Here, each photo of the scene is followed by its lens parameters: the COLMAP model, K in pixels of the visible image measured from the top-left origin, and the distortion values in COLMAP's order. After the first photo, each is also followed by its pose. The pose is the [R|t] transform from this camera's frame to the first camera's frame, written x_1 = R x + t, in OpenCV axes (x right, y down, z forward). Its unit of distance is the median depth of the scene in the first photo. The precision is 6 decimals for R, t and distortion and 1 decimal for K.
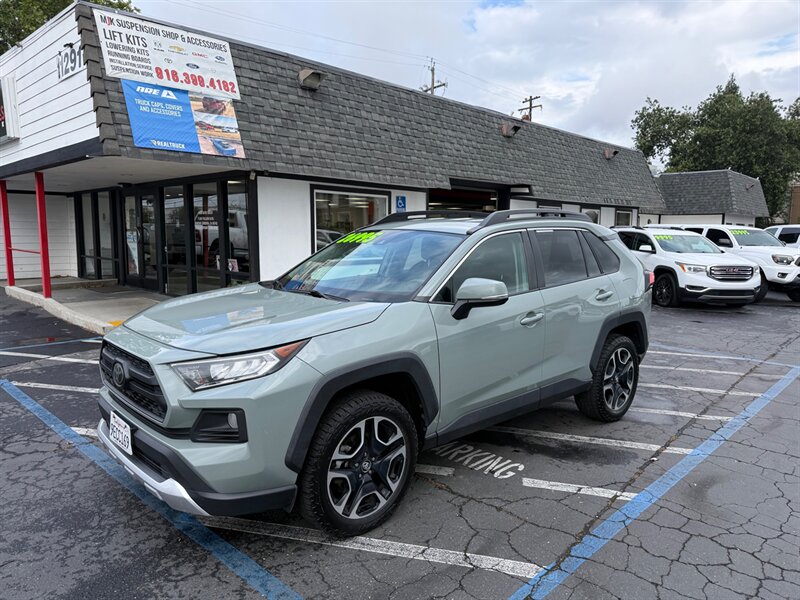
lens RADIAL K [[559.5, 0, 400.9], [0, 559.5, 303.6], [0, 0, 1]] dist [0.075009, -0.110928]
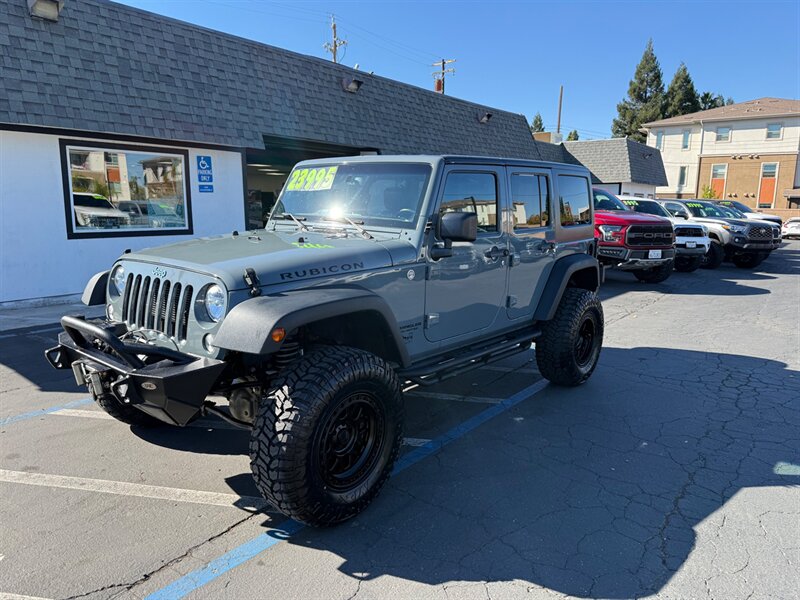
lens RADIAL K [[570.8, 0, 398.6], [0, 570.8, 297.3], [0, 0, 1]] dist [-0.000329, -0.005001]
pose [[0.994709, -0.013287, 0.101868, 0.288418], [0.009107, 0.999101, 0.041394, -0.017285], [-0.102327, -0.040247, 0.993936, 0.147676]]
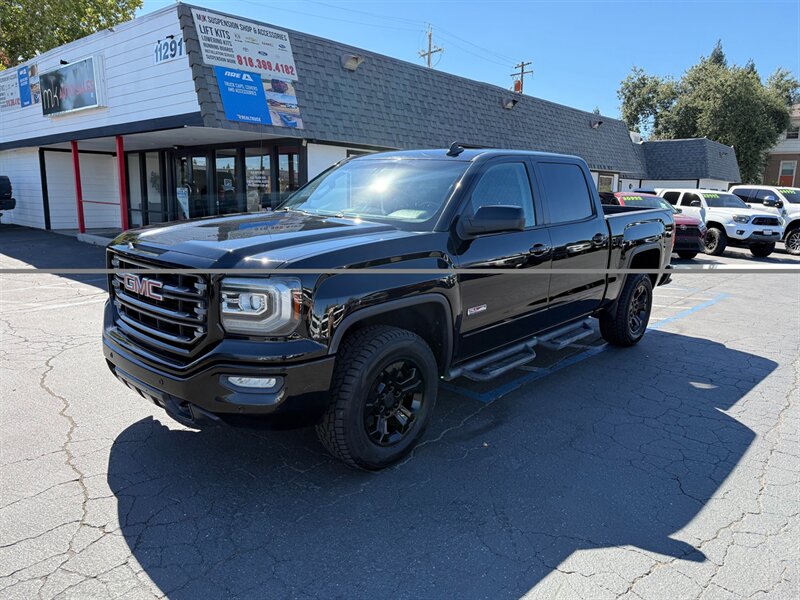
lens RADIAL K [[554.5, 0, 401.7], [0, 554.5, 300.0], [0, 0, 1]] dist [0.118818, -0.218648]
pose [[0.999622, 0.007736, 0.026400, -0.087990], [-0.009298, 0.998182, 0.059547, 0.045036], [-0.025892, -0.059770, 0.997876, -0.272142]]
